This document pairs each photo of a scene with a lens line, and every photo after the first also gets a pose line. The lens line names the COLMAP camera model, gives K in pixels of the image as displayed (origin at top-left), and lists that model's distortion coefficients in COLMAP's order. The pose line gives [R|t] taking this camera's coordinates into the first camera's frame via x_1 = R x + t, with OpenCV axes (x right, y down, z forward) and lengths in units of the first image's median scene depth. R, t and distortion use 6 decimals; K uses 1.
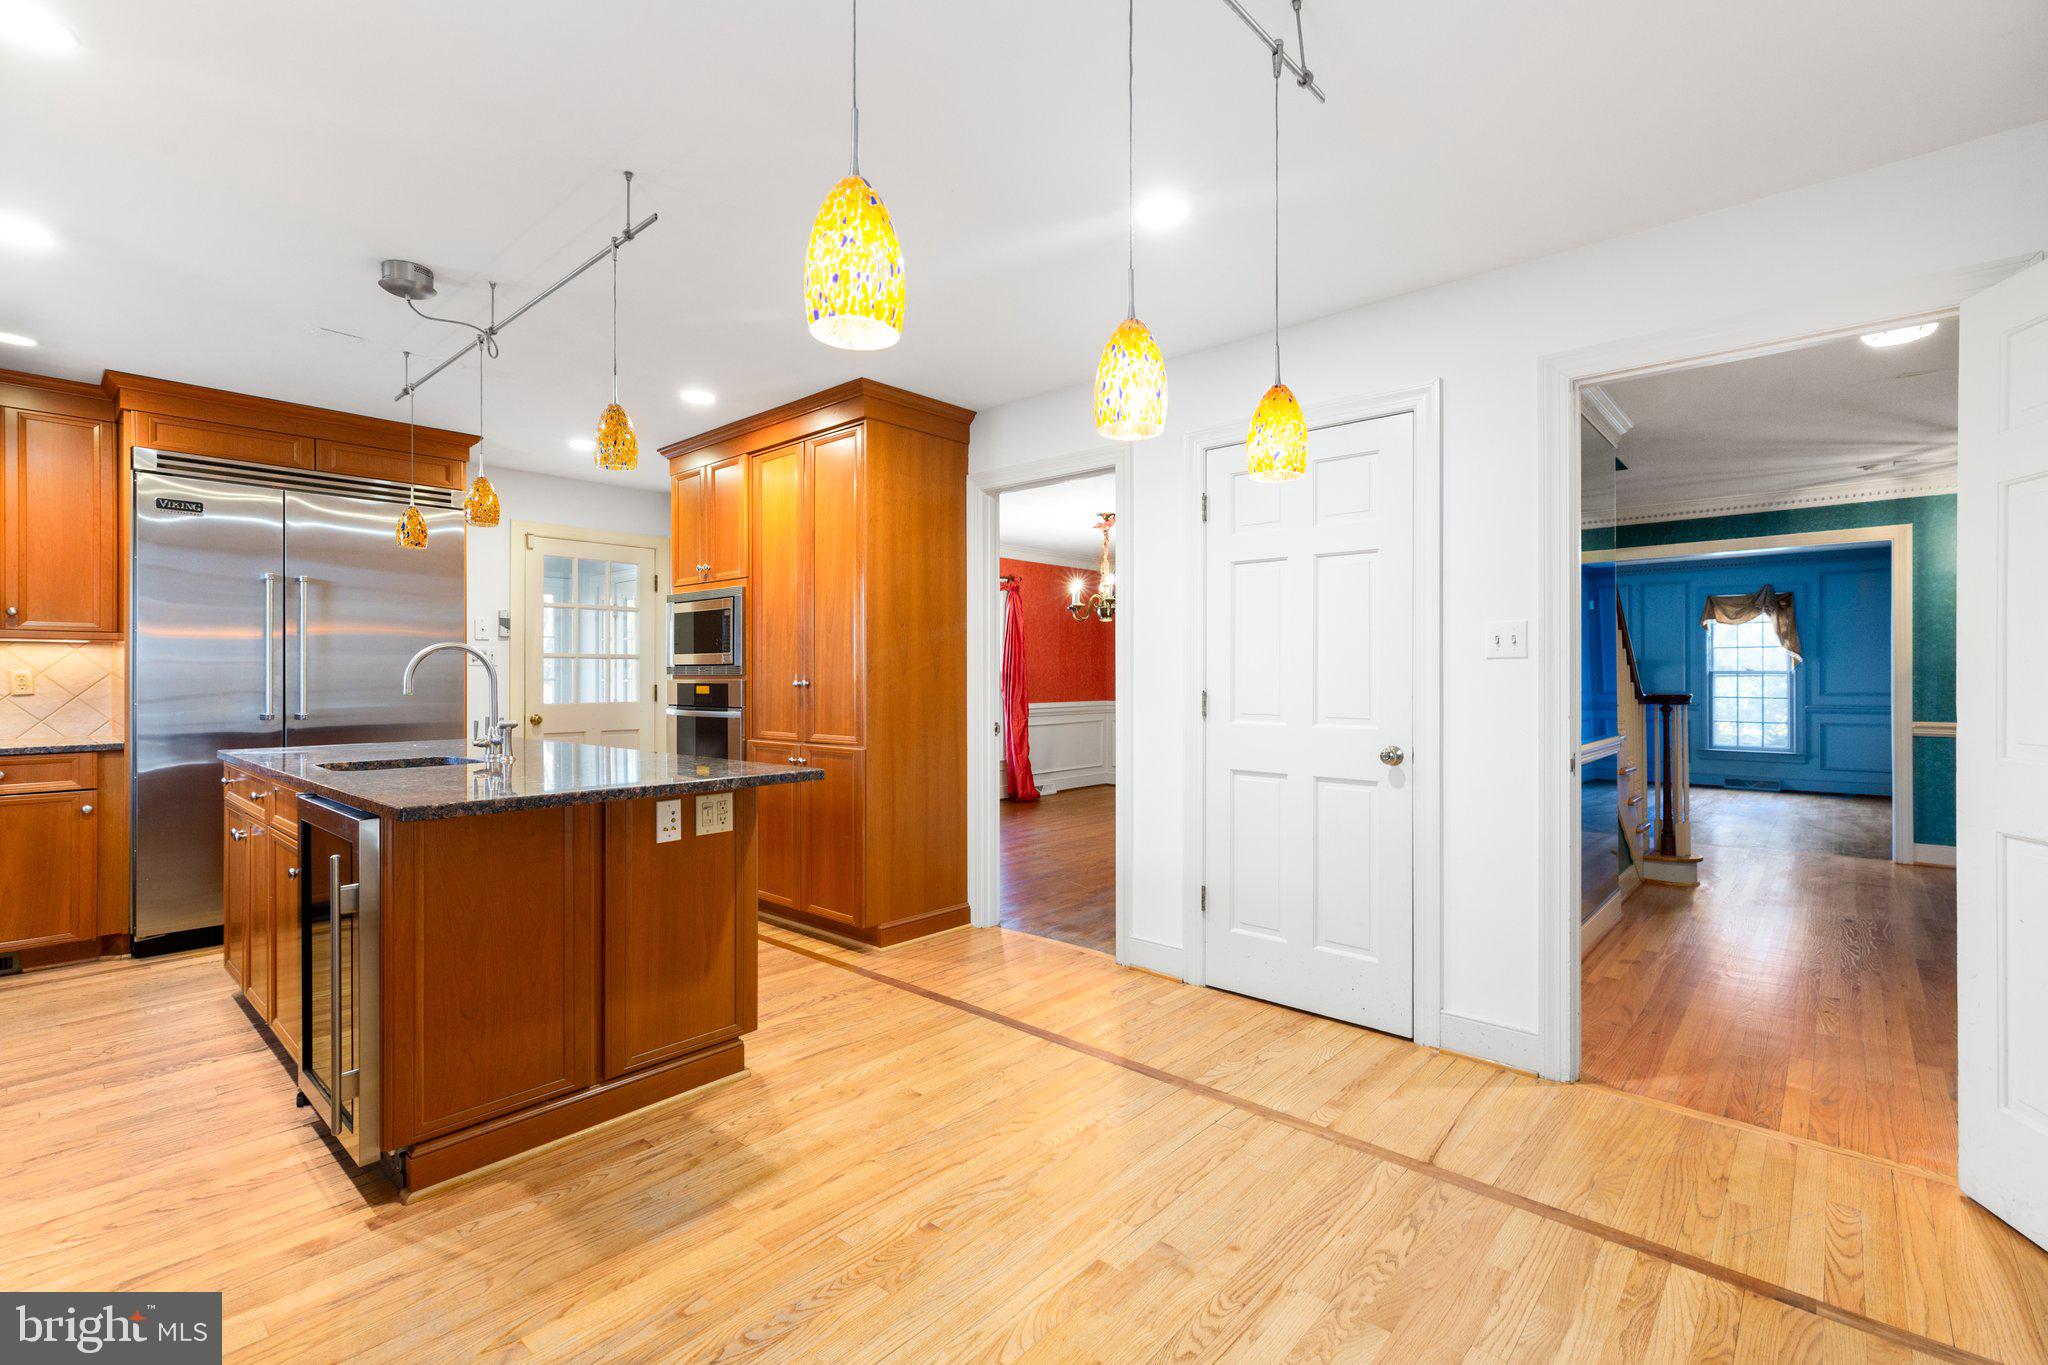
lens RADIAL K [[916.2, 0, 1030.0], [0, 916.2, 677.9], [0, 0, 1]] dist [0.013633, -0.000832]
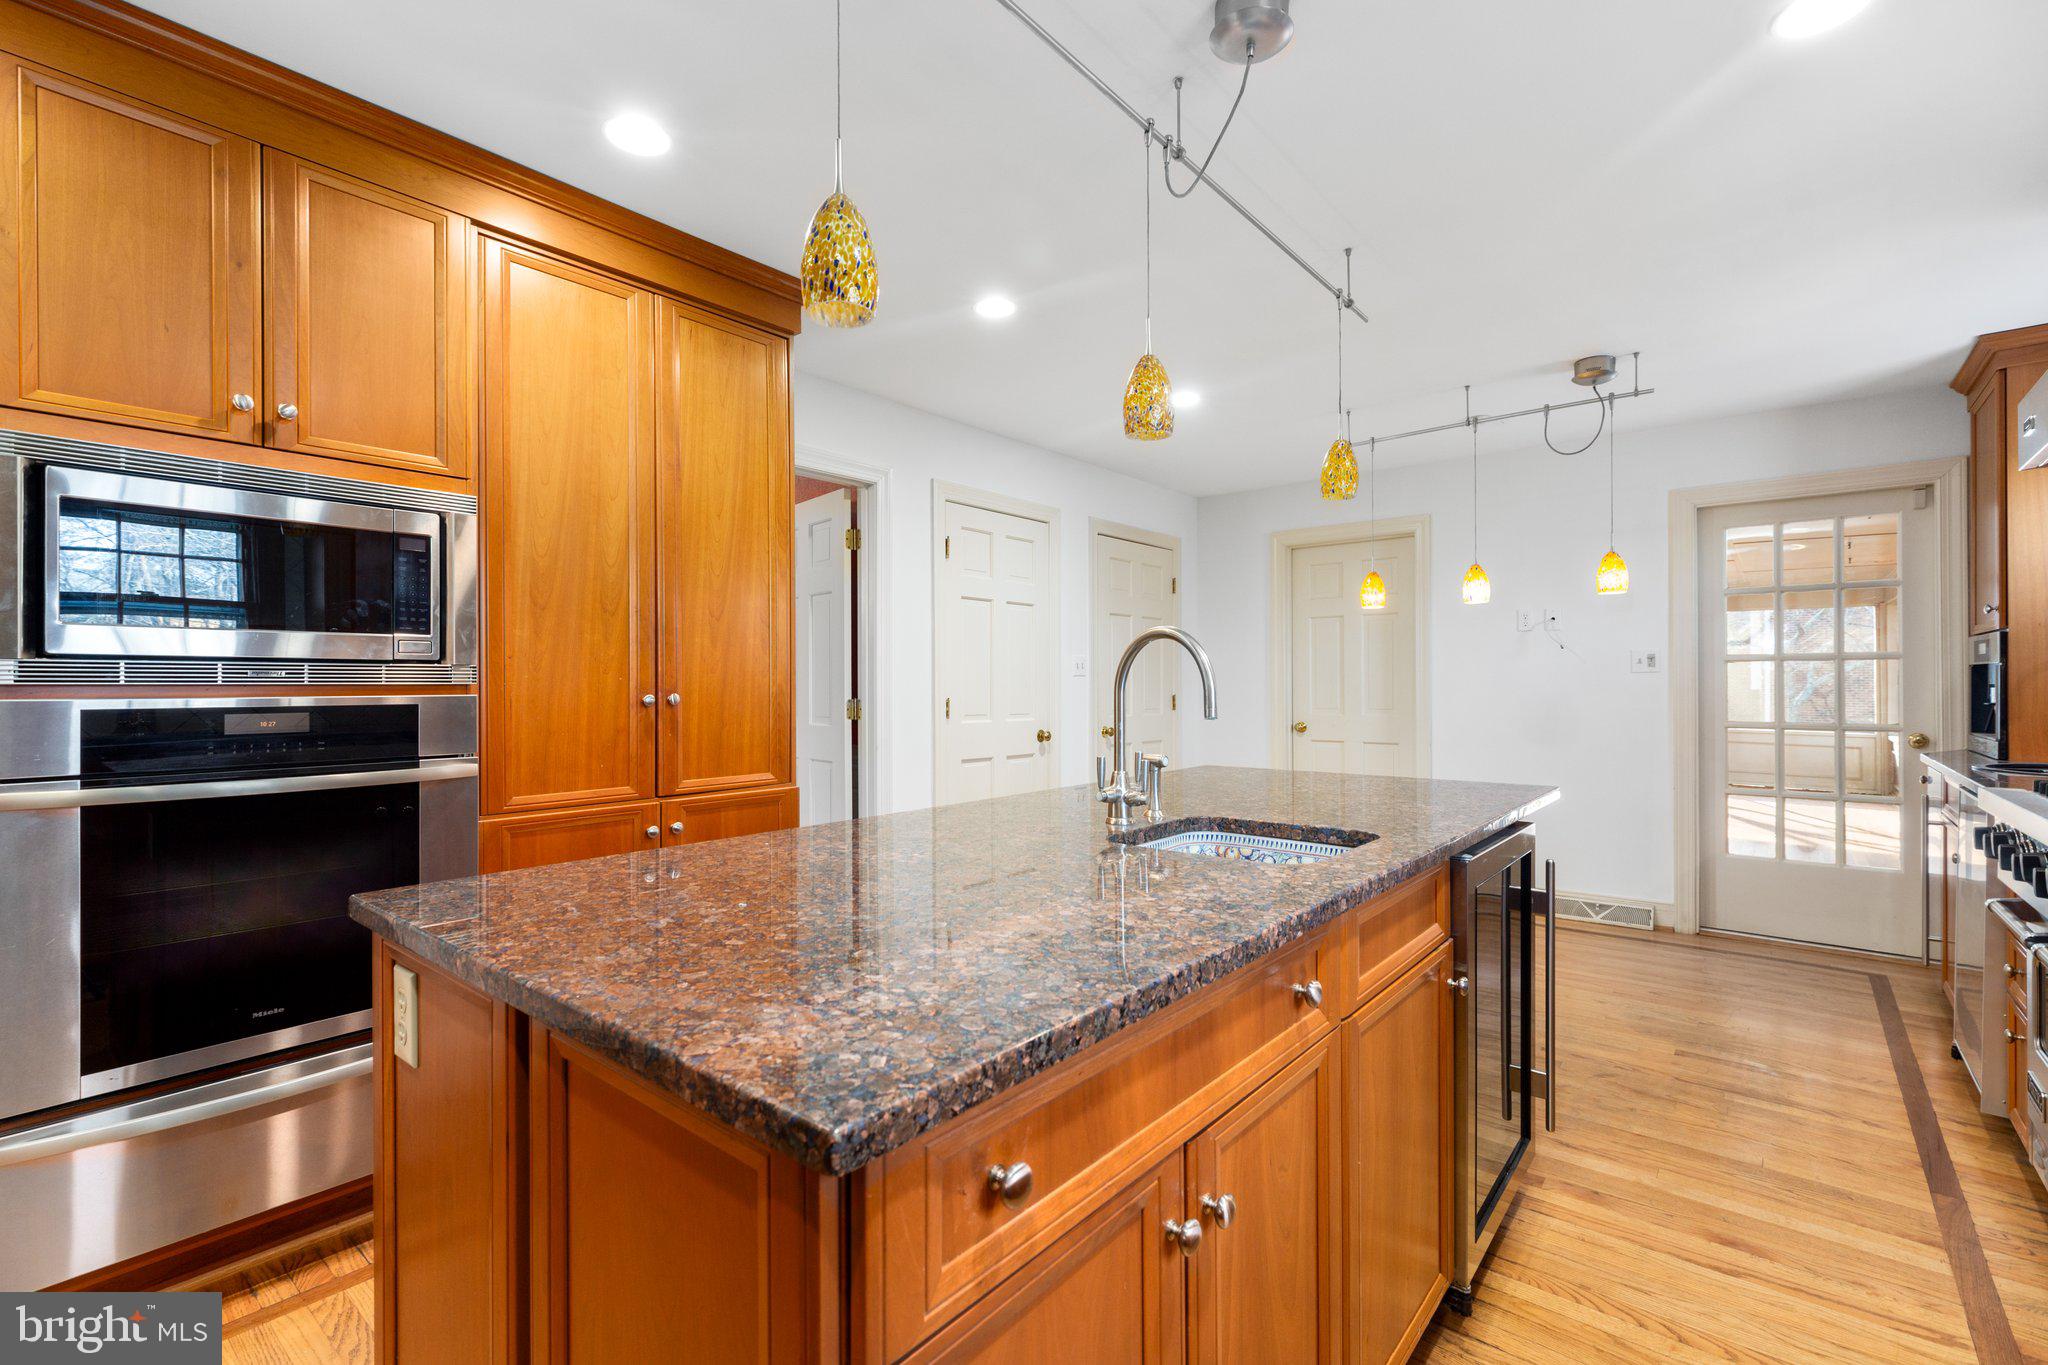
lens RADIAL K [[916.2, 0, 1023.7], [0, 916.2, 680.7], [0, 0, 1]] dist [0.013633, -0.000832]
pose [[-0.032009, 0.001537, 0.999486, -0.778704], [0.000682, 0.999999, -0.001516, -0.004063], [-0.999487, 0.000633, -0.032010, 0.723337]]
